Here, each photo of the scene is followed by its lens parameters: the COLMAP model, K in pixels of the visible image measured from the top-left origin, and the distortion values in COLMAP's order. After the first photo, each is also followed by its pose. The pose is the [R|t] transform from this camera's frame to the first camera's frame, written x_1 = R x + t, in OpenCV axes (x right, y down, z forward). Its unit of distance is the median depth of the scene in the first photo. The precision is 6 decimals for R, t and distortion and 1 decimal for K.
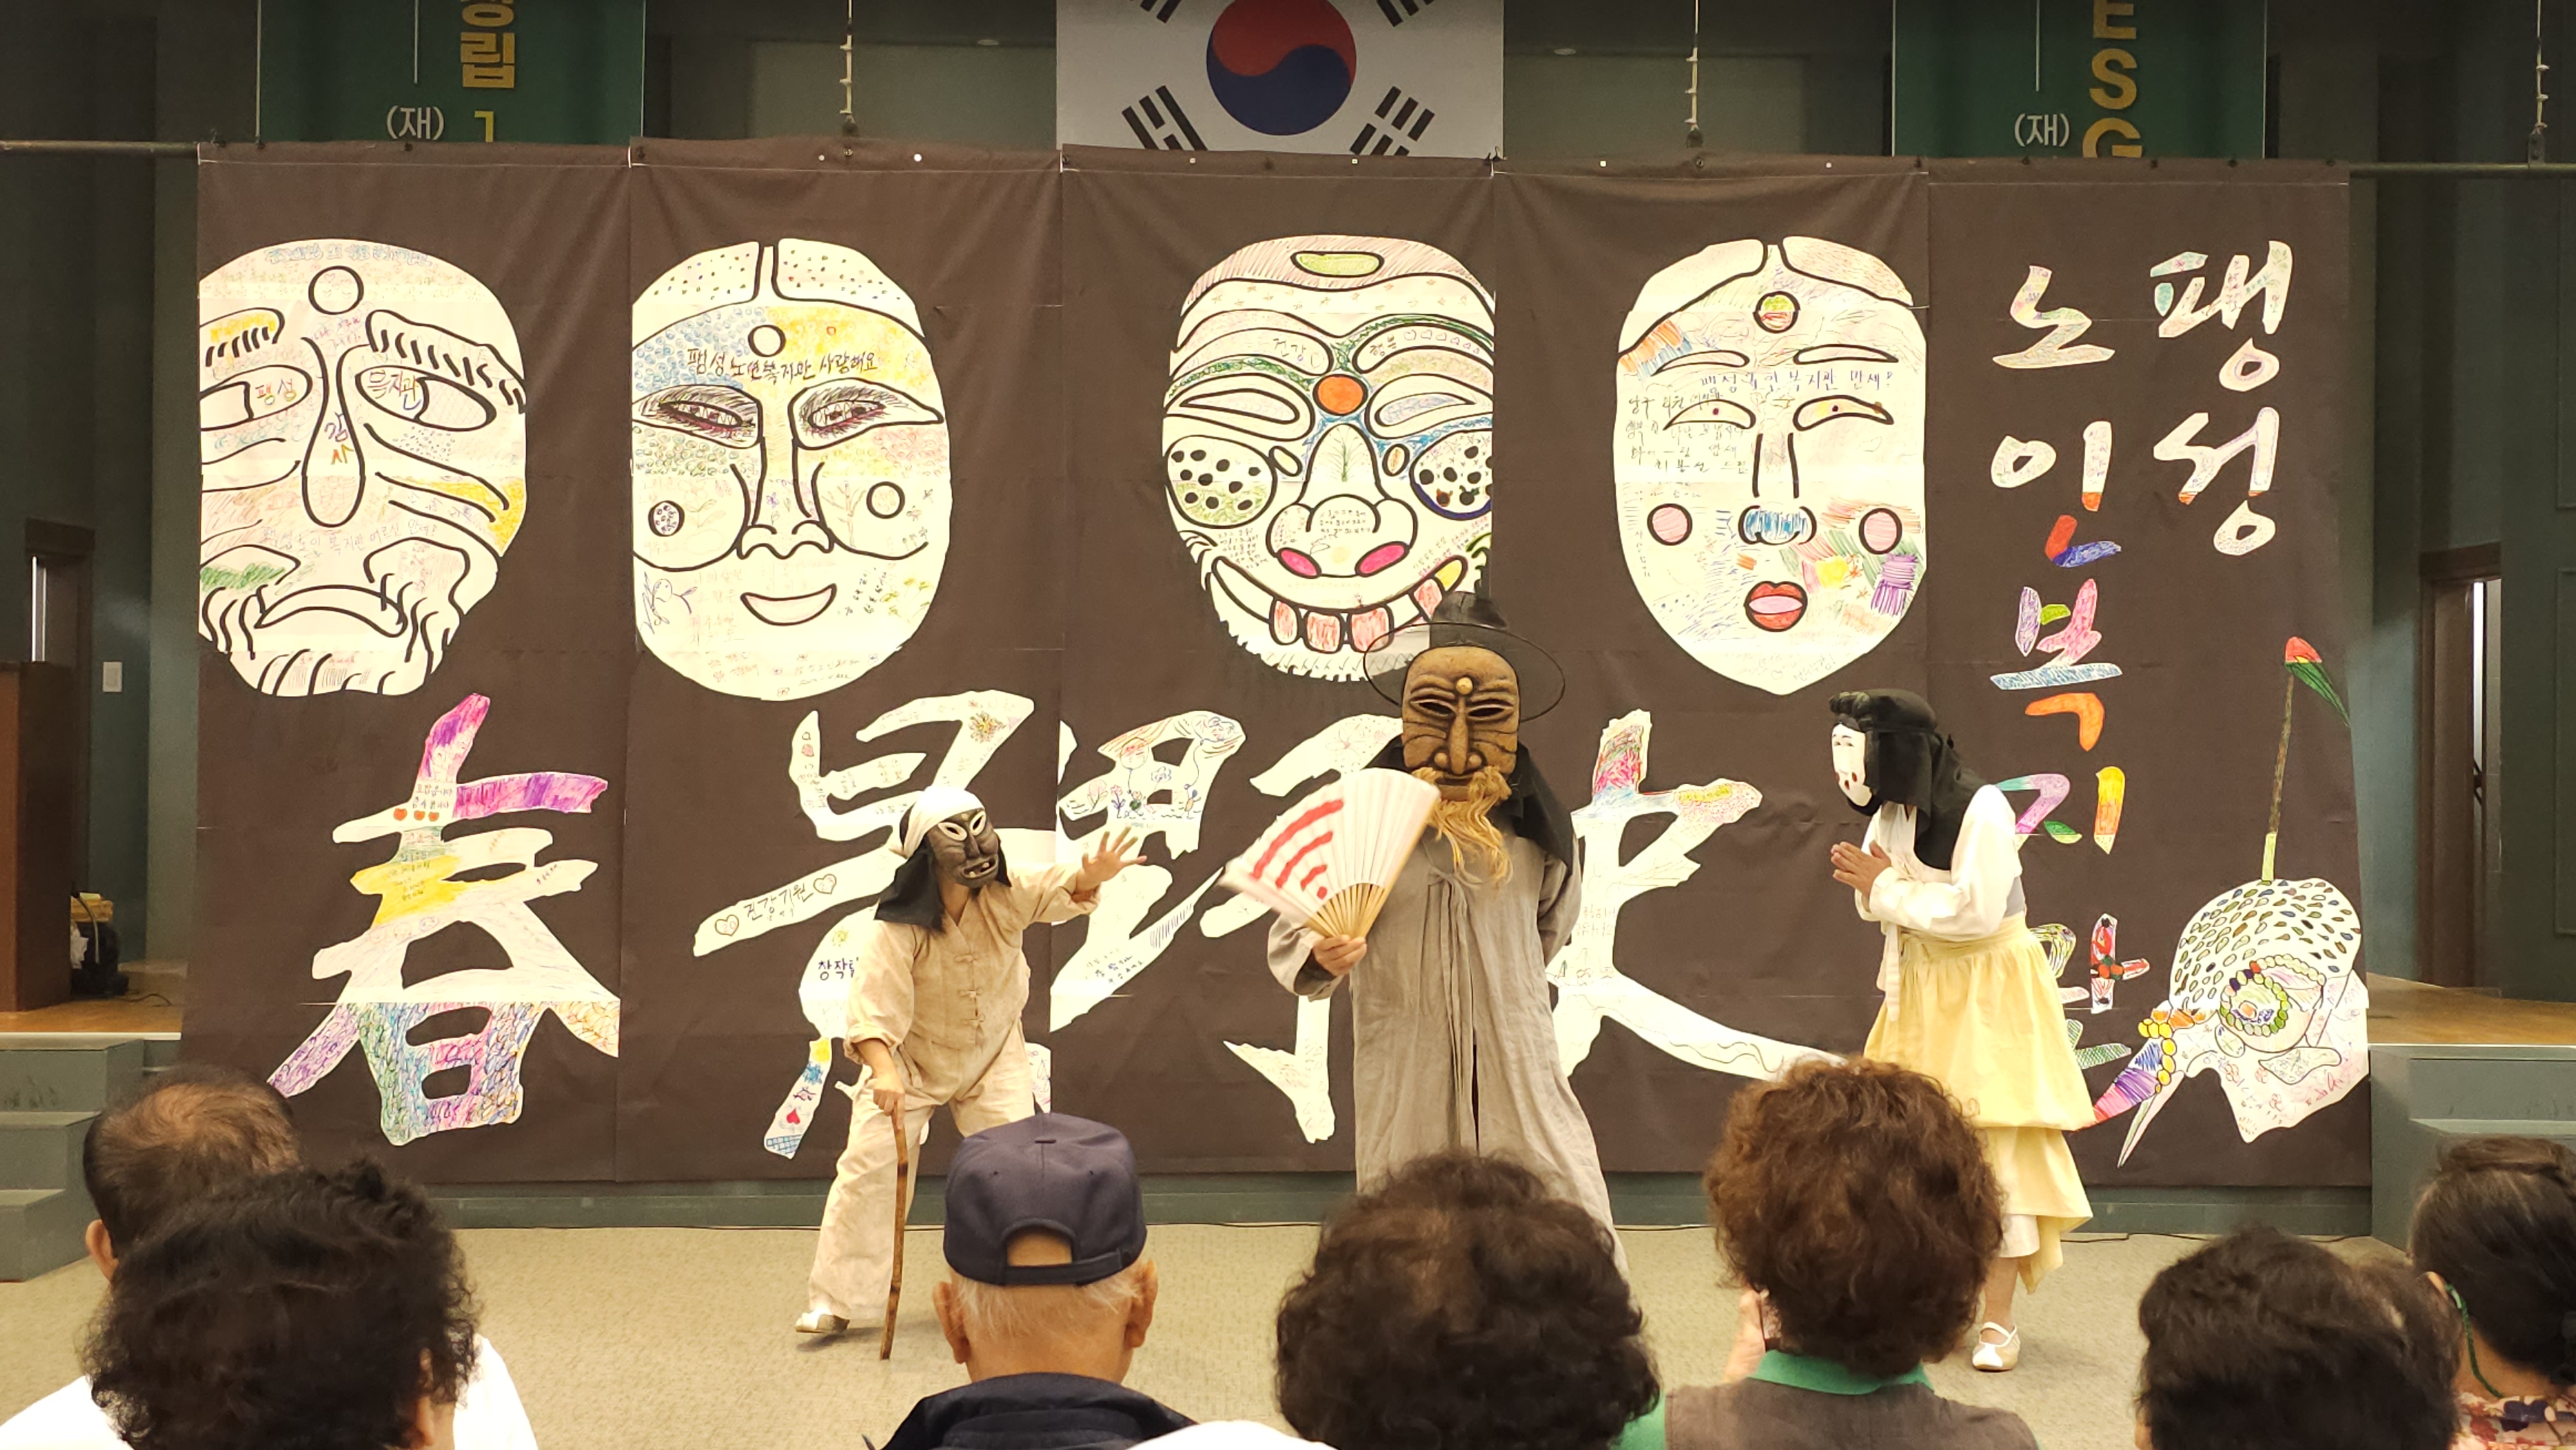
lens RADIAL K [[2897.4, 0, 1328.7], [0, 2897.4, 731.5], [0, 0, 1]] dist [0.114887, 0.000000]
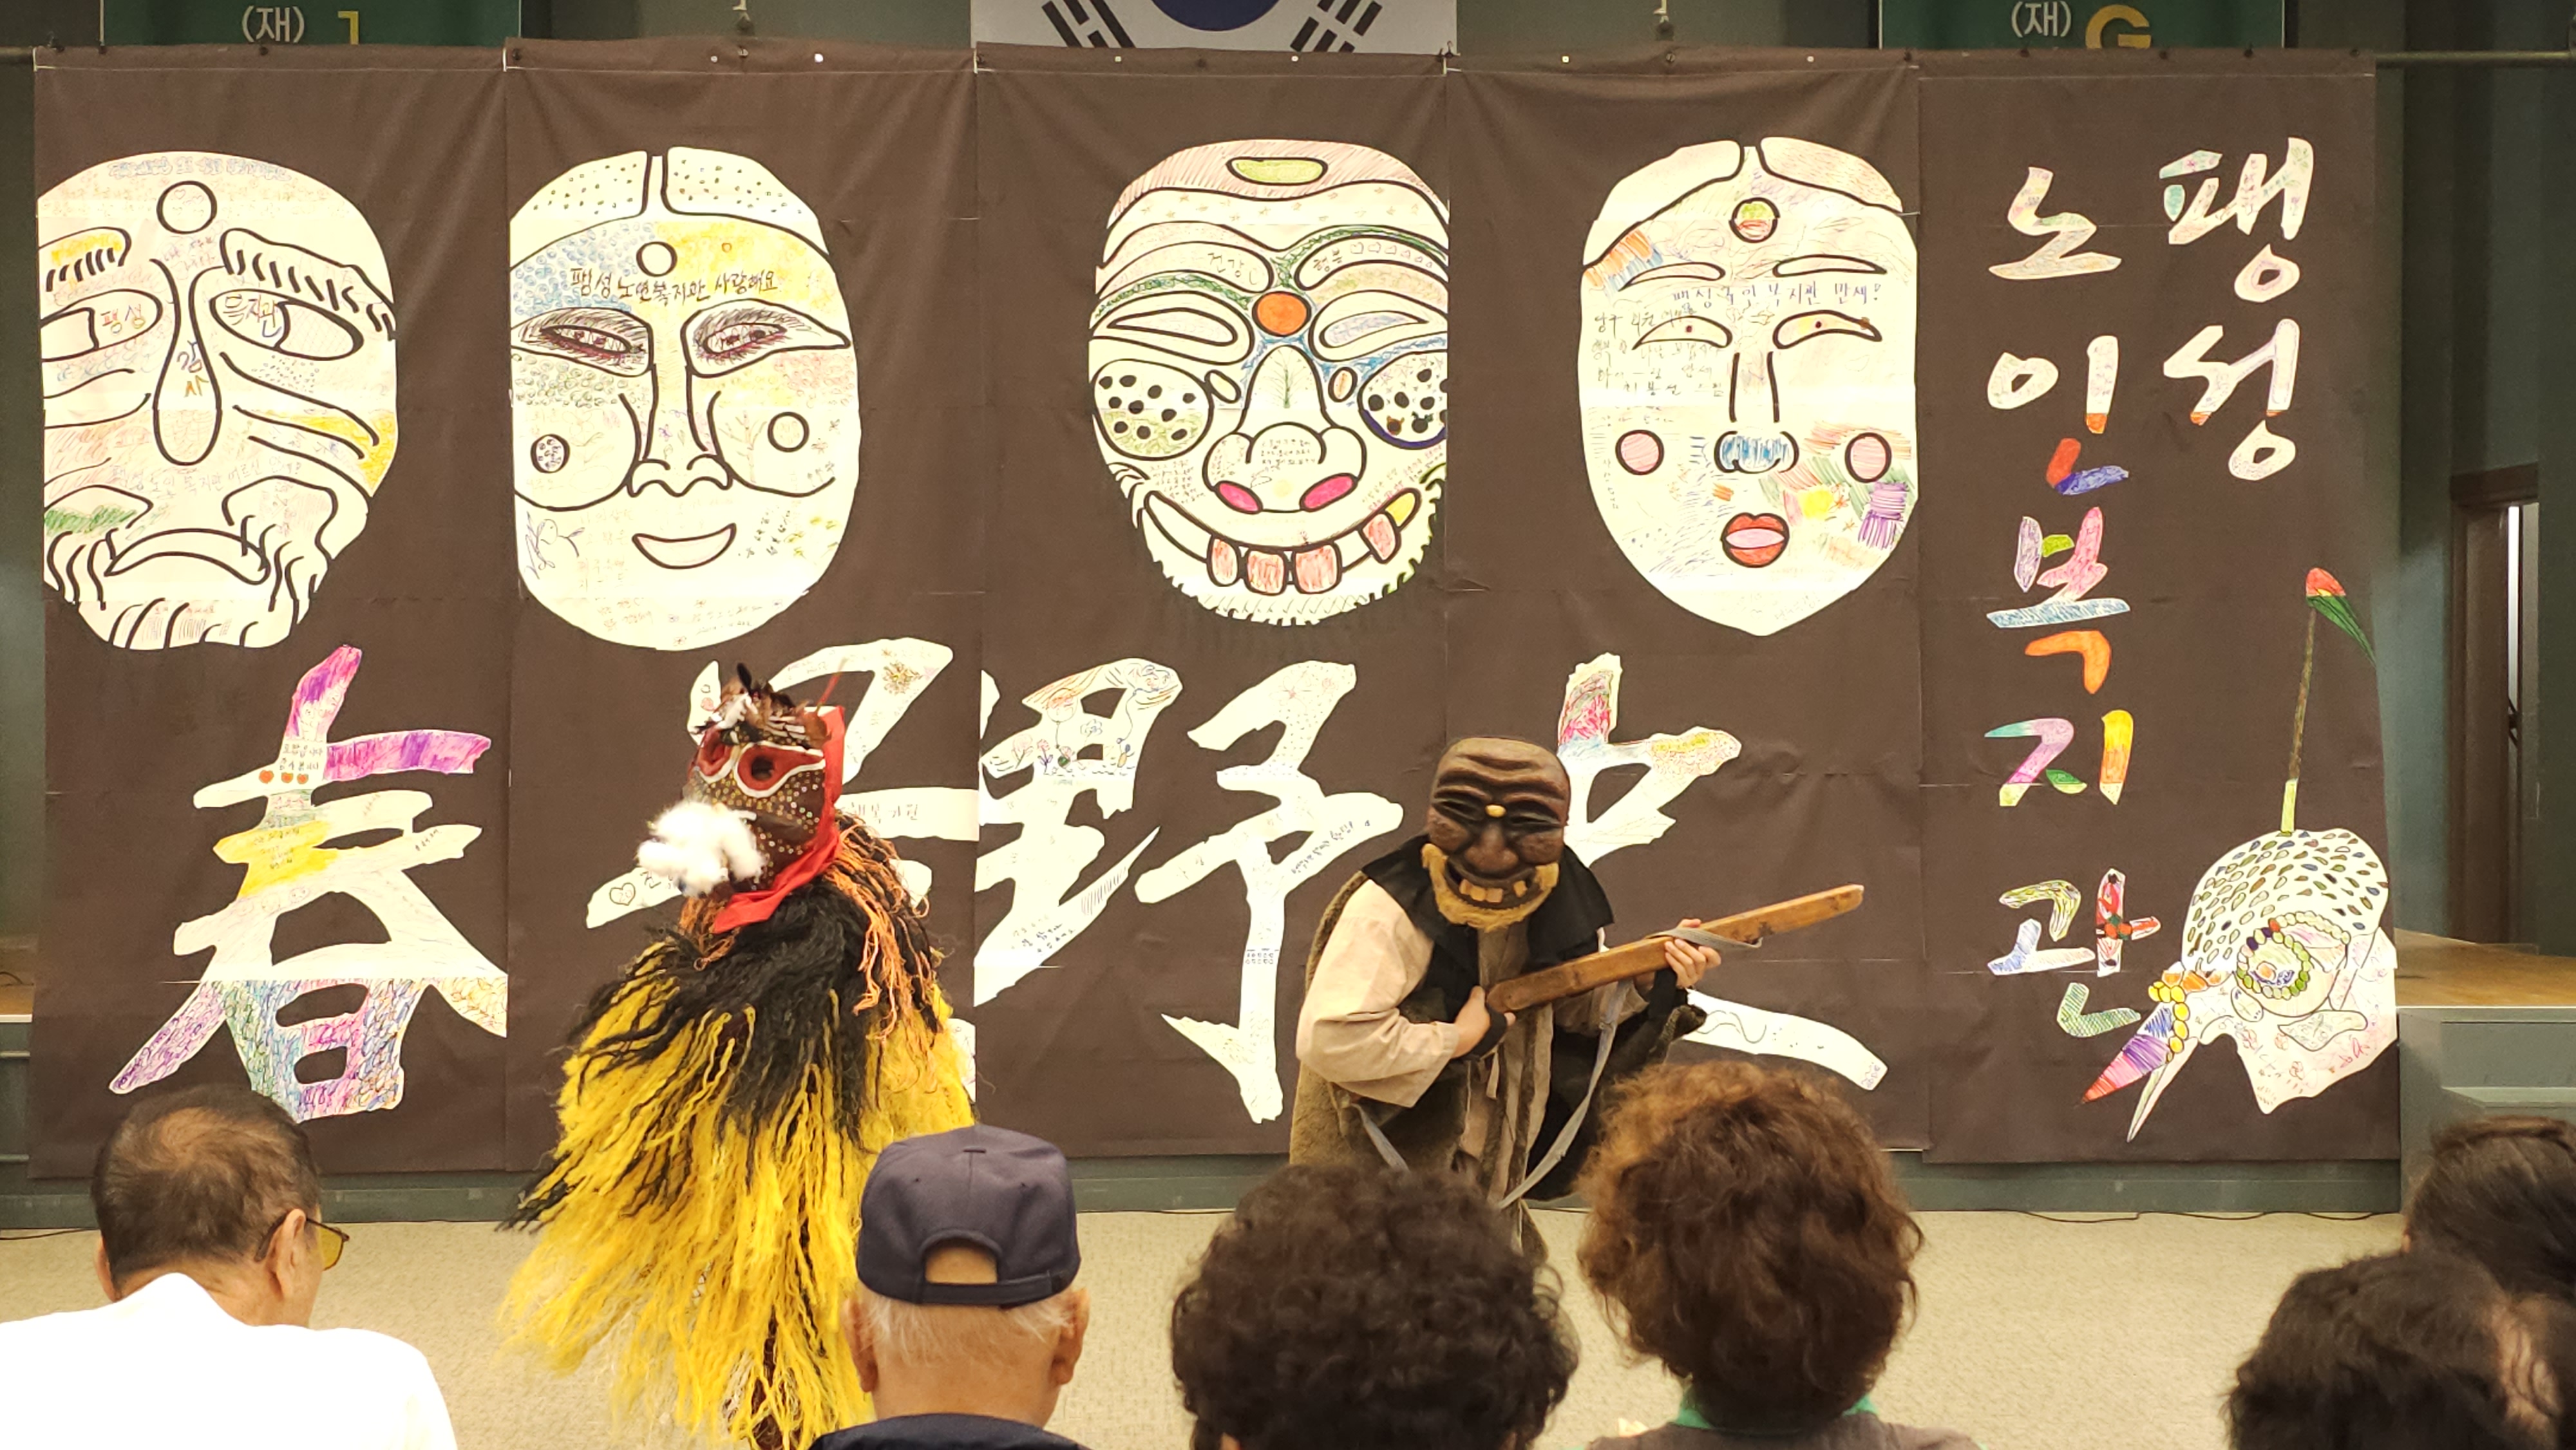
lens RADIAL K [[2897.4, 0, 1276.2], [0, 2897.4, 757.2], [0, 0, 1]] dist [0.114887, 0.000000]
pose [[0.999952, -0.008291, 0.005155, -0.003645], [0.008160, 0.999658, 0.024837, 0.001731], [-0.005359, -0.024793, 0.999678, 0.075178]]
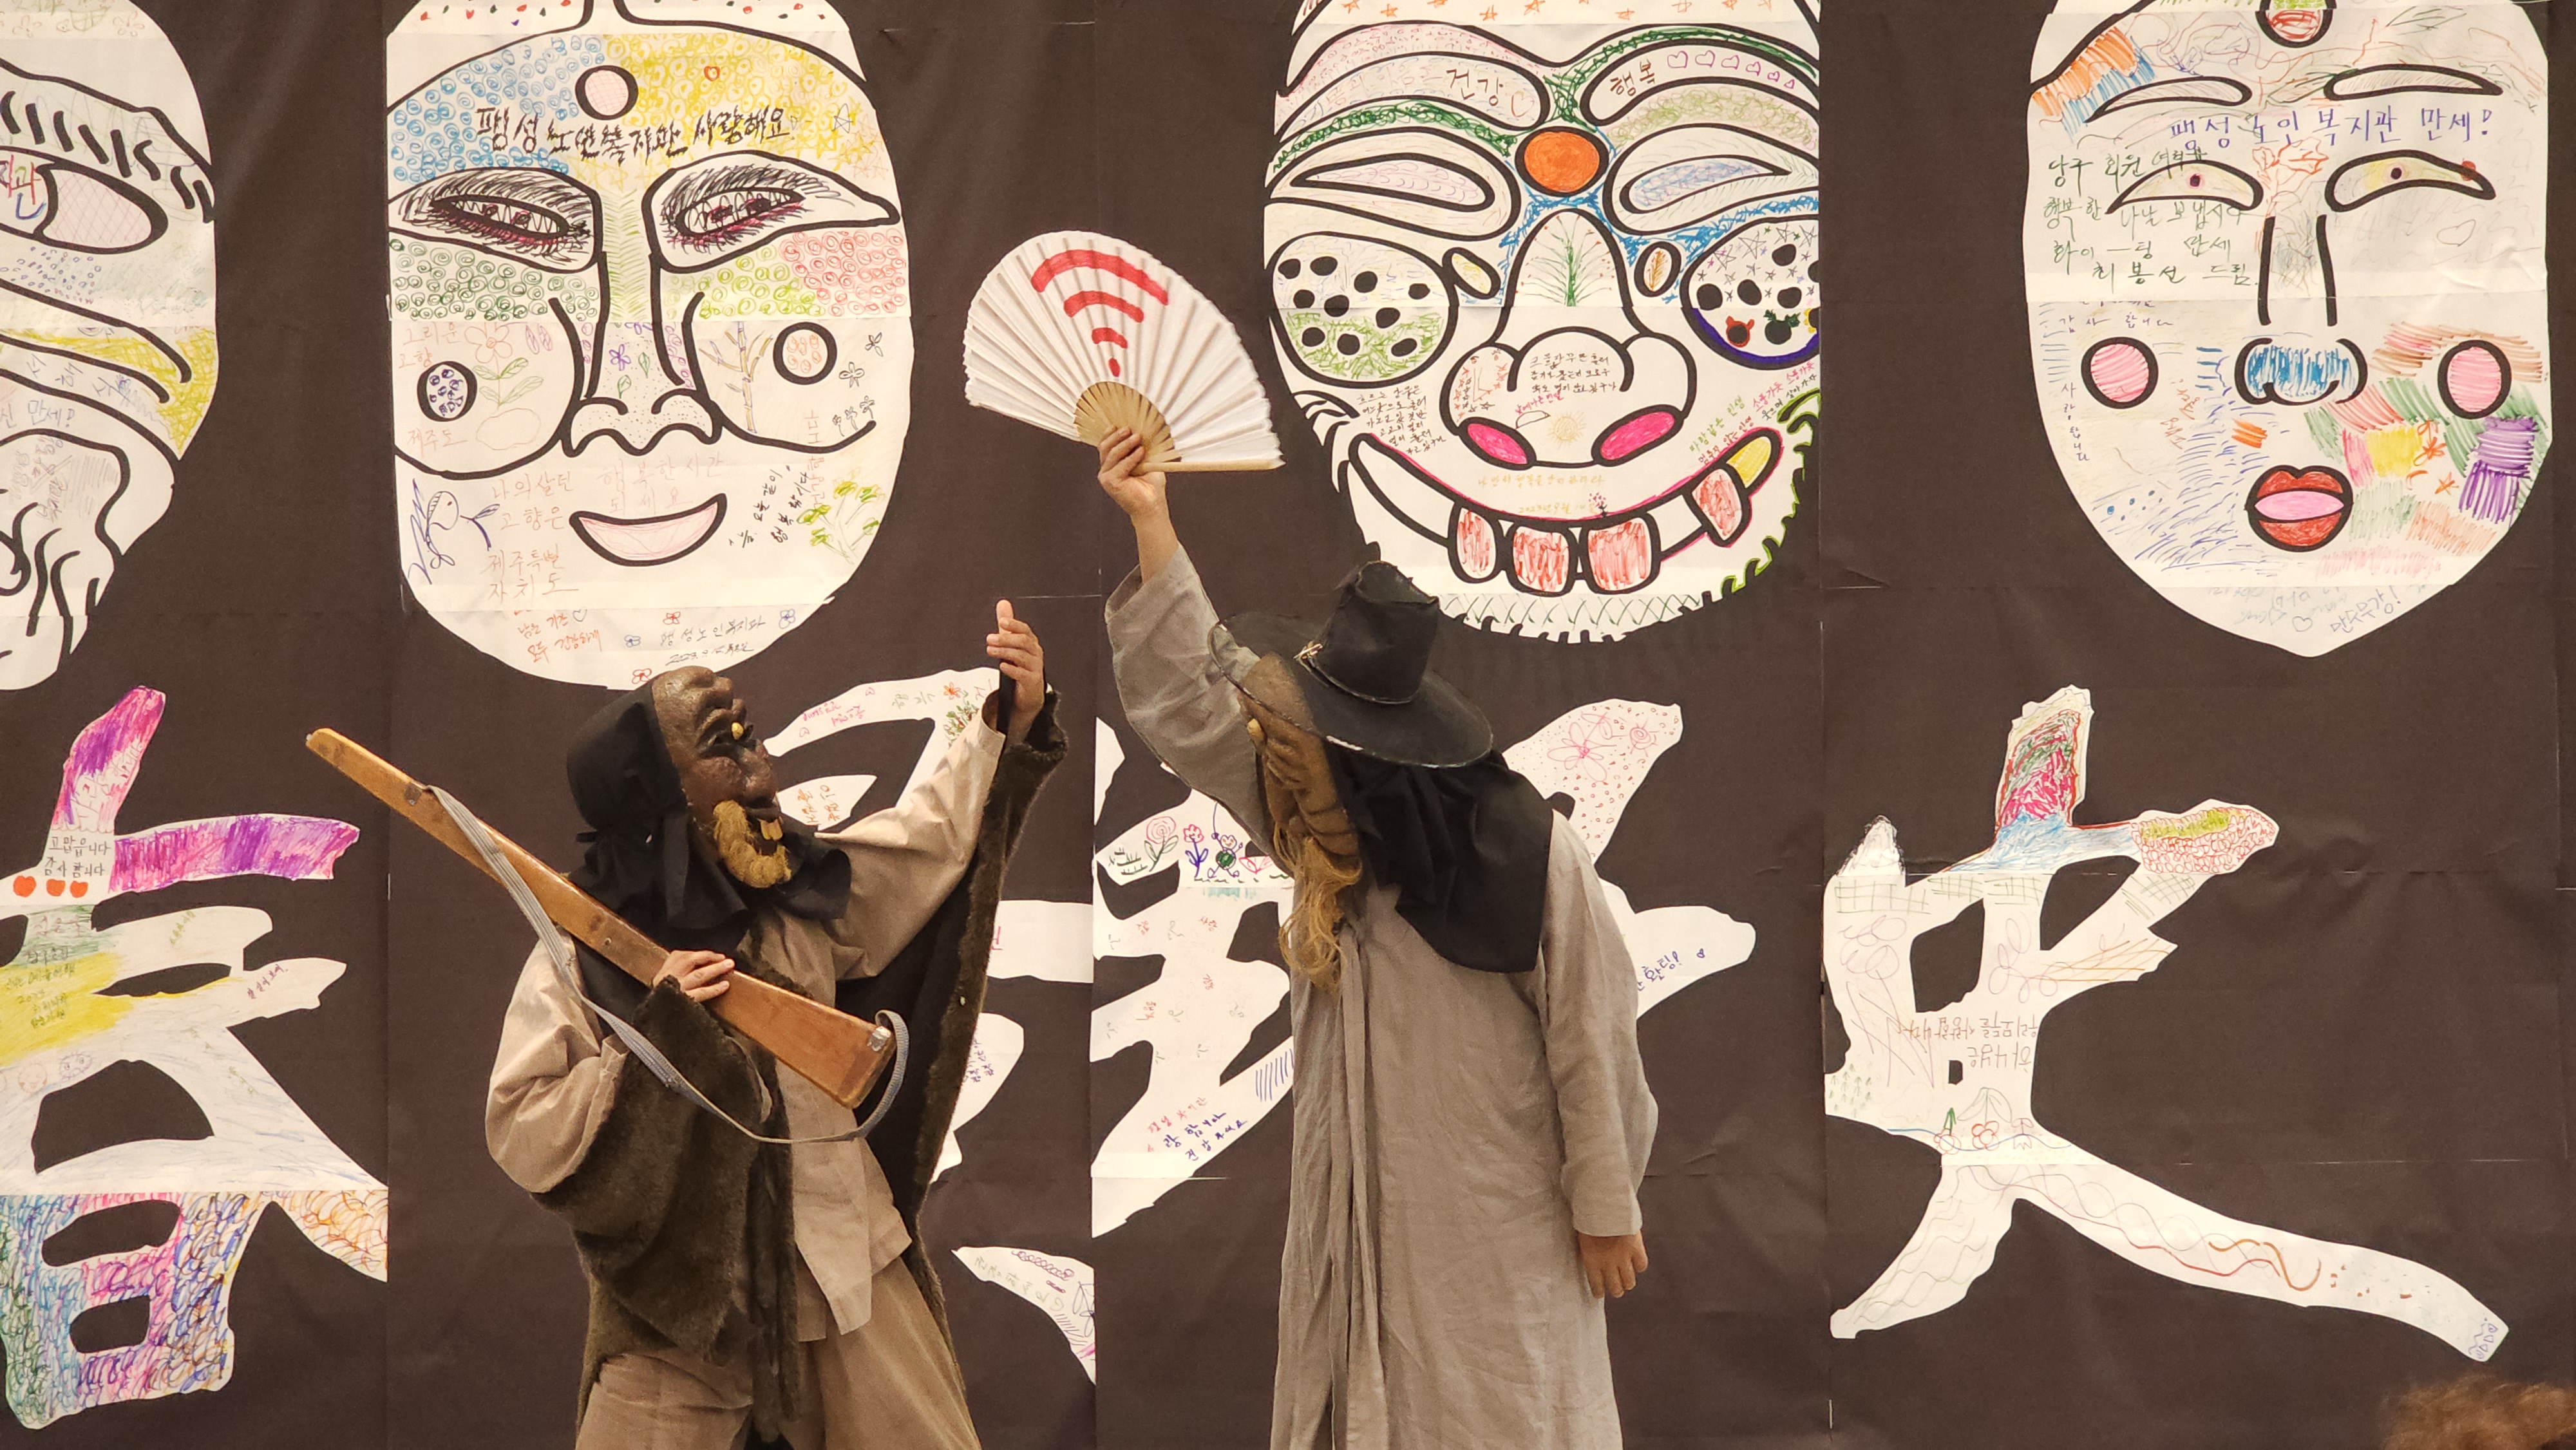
lens RADIAL K [[7618.1, 0, 1327.3], [0, 7618.1, 793.5], [0, 0, 1]] dist [-0.407256, 0.000000]
pose [[0.998586, -0.013613, -0.051395, 0.033923], [0.014416, 0.999779, 0.015280, -0.011182], [0.051175, -0.015999, 0.998562, -0.553360]]
